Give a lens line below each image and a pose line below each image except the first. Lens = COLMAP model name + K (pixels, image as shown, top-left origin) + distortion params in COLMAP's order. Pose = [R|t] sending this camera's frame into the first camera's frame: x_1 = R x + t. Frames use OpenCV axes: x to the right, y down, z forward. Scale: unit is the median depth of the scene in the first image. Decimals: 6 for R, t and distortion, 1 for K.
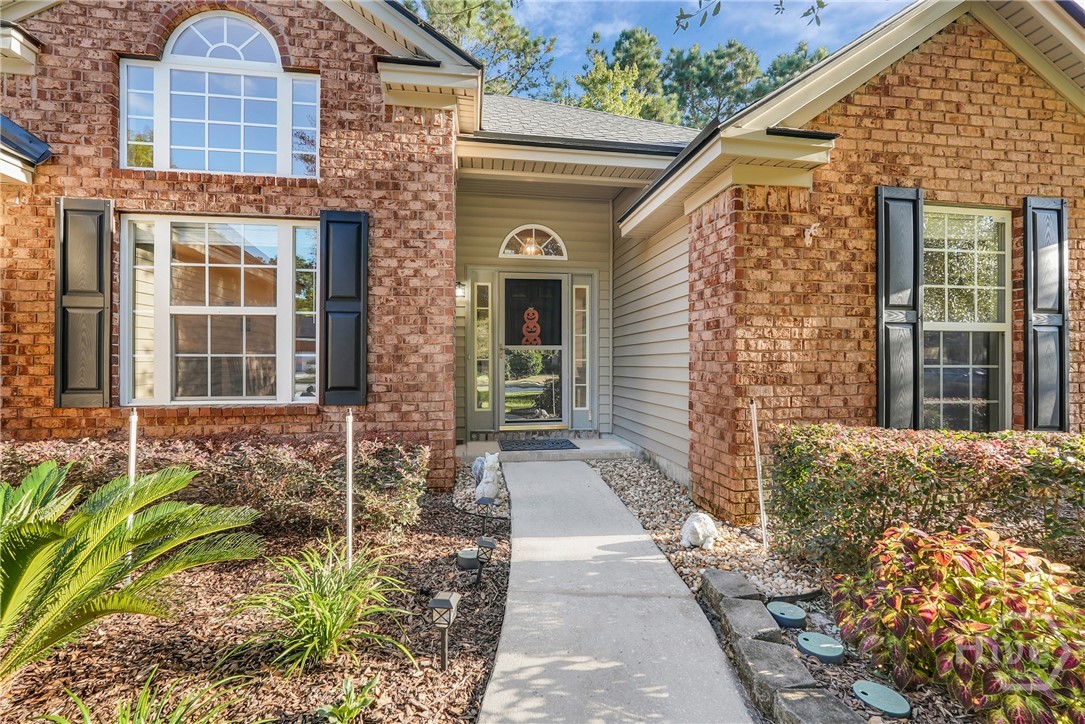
lens RADIAL K [[479.8, 0, 544.5], [0, 479.8, 362.3], [0, 0, 1]] dist [-0.001380, 0.000197]
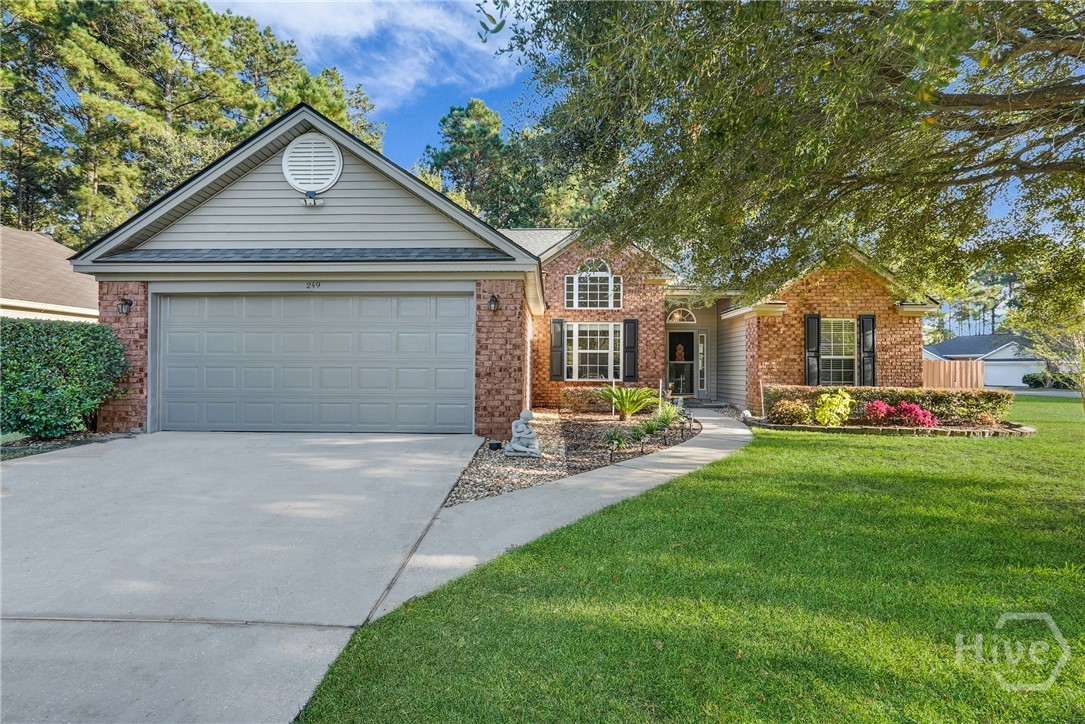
lens RADIAL K [[559.1, 0, 542.5], [0, 559.1, 362.0], [0, 0, 1]] dist [-0.002398, -0.000126]
pose [[0.991221, 0.003586, -0.132165, -0.531550], [-0.005169, 0.999919, -0.011637, 0.007364], [0.132113, 0.012218, 0.991159, -2.811383]]
